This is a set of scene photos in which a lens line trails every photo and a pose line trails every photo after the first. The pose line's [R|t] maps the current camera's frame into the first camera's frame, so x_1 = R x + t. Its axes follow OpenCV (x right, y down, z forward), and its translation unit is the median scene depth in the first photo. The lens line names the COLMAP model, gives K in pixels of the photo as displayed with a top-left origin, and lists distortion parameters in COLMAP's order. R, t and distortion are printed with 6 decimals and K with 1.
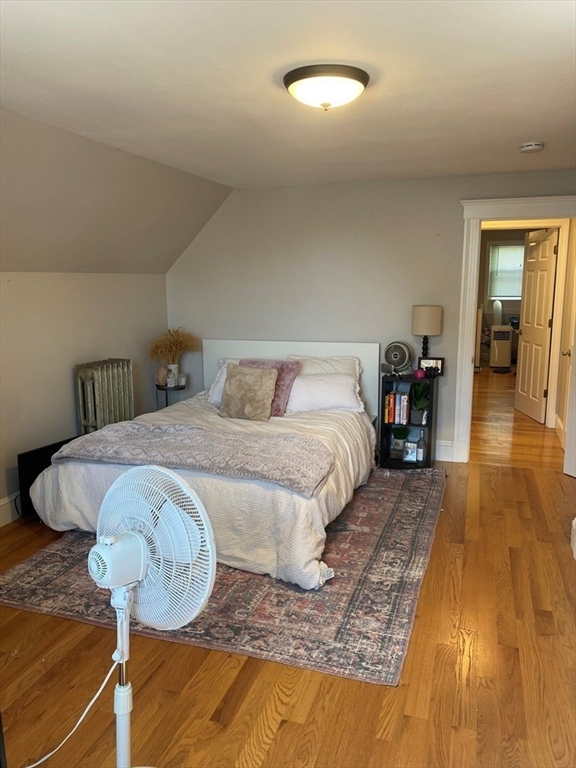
lens RADIAL K [[602.5, 0, 288.0], [0, 602.5, 384.0], [0, 0, 1]] dist [0.011533, 0.005105]
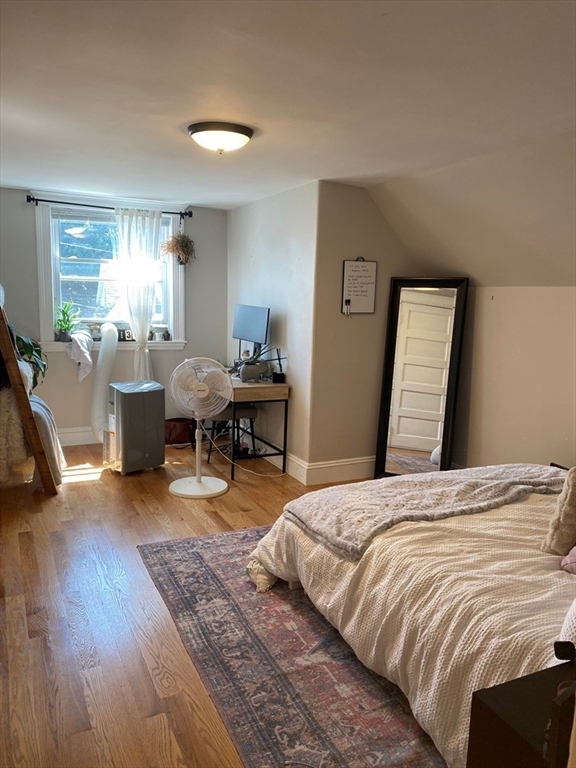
lens RADIAL K [[602.5, 0, 288.0], [0, 602.5, 384.0], [0, 0, 1]] dist [0.011533, 0.005105]
pose [[-0.723814, 0.088273, -0.684325, 0.623803], [-0.148666, 0.948537, 0.279599, -0.253264], [0.673789, 0.304114, -0.673441, 1.477362]]
